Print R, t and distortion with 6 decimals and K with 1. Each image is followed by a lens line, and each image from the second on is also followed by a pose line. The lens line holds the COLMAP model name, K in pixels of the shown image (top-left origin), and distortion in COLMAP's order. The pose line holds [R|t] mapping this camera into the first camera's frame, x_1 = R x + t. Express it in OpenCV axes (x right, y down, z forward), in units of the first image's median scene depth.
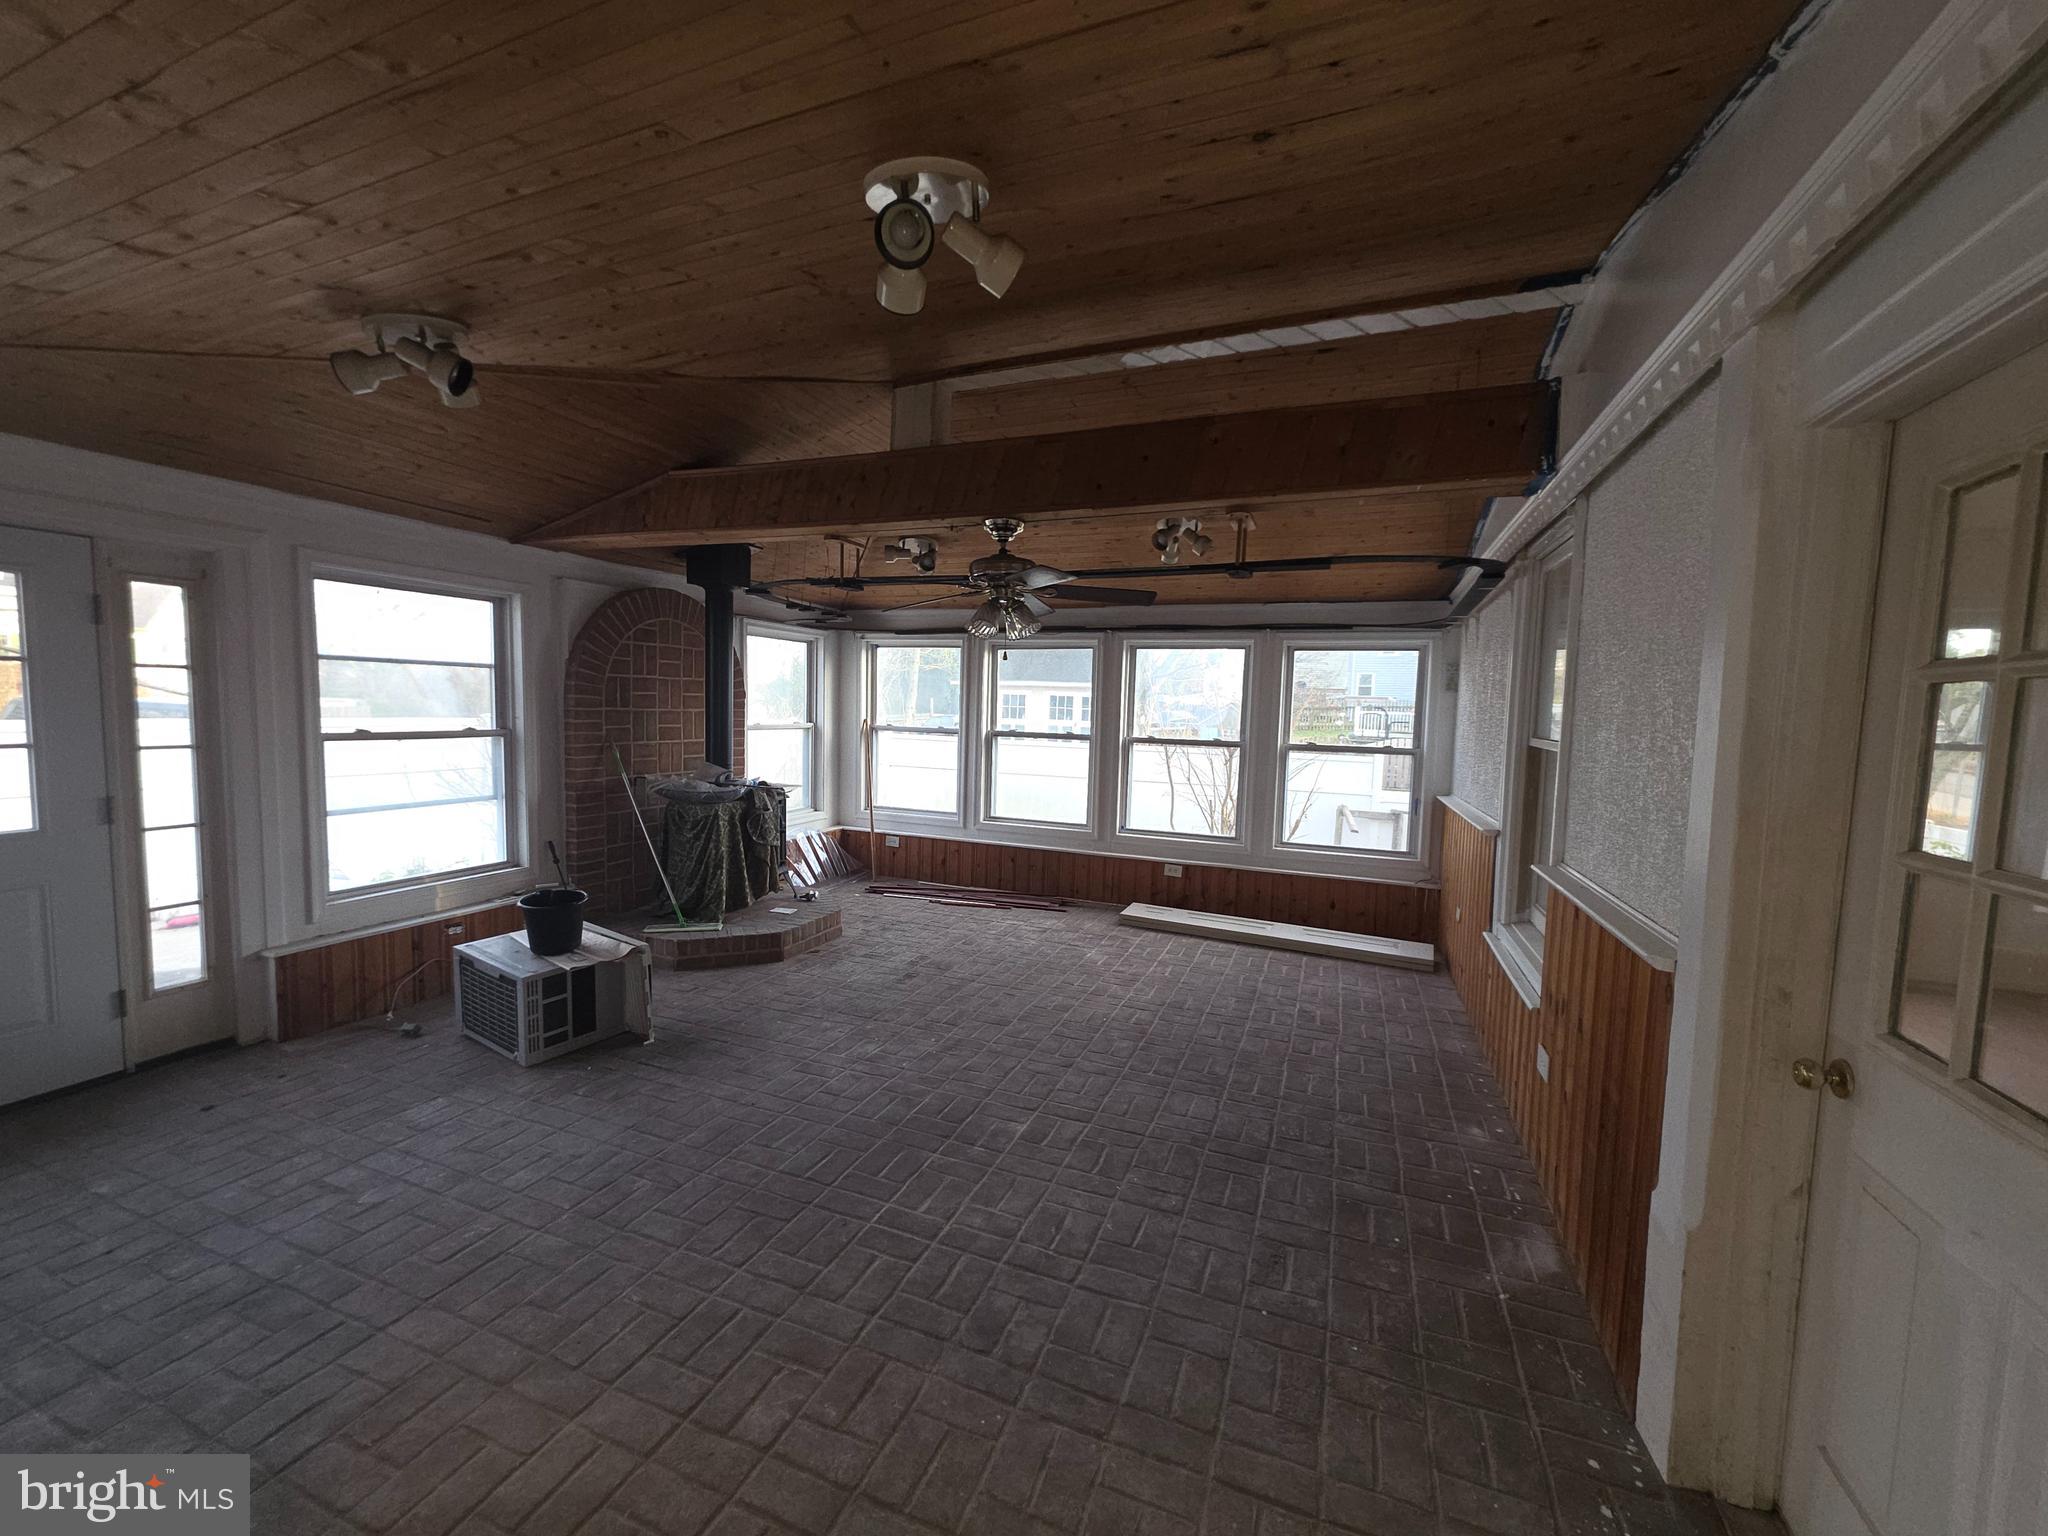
lens RADIAL K [[806.8, 0, 1019.7], [0, 806.8, 766.3], [0, 0, 1]] dist [-0.000480, 0.000307]
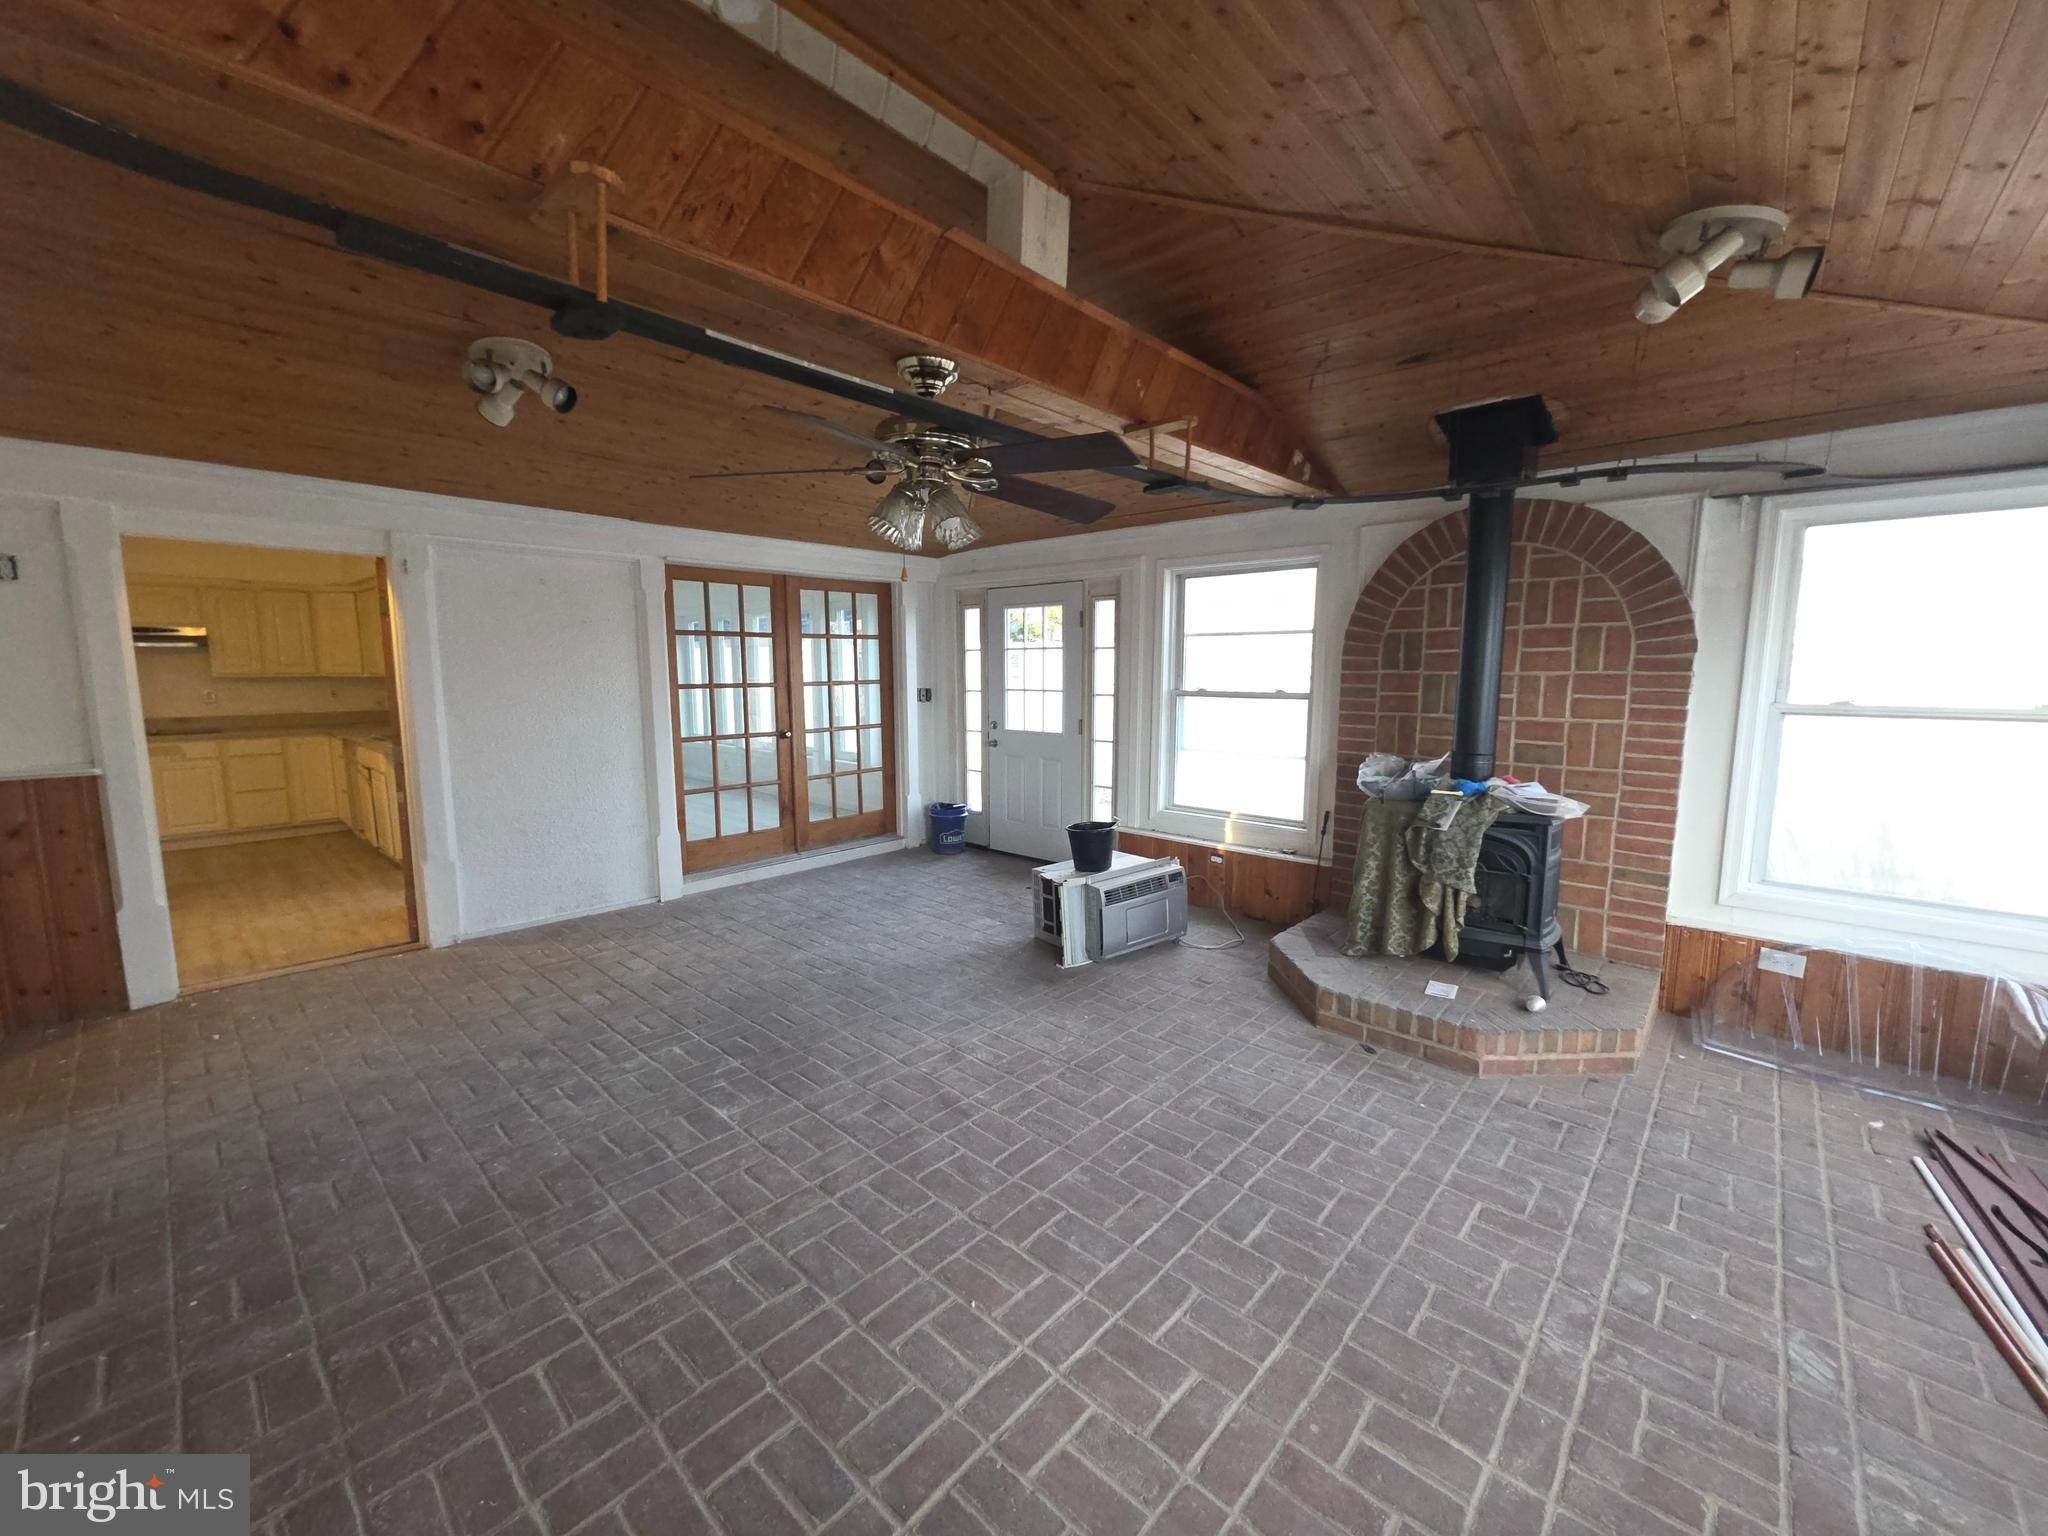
lens RADIAL K [[806.8, 0, 1019.7], [0, 806.8, 766.3], [0, 0, 1]] dist [-0.000480, 0.000307]
pose [[-0.350335, 0.090463, -0.932246, 0.647609], [-0.078094, 0.989038, 0.125322, -0.076148], [0.933363, 0.116707, -0.339430, 1.456146]]
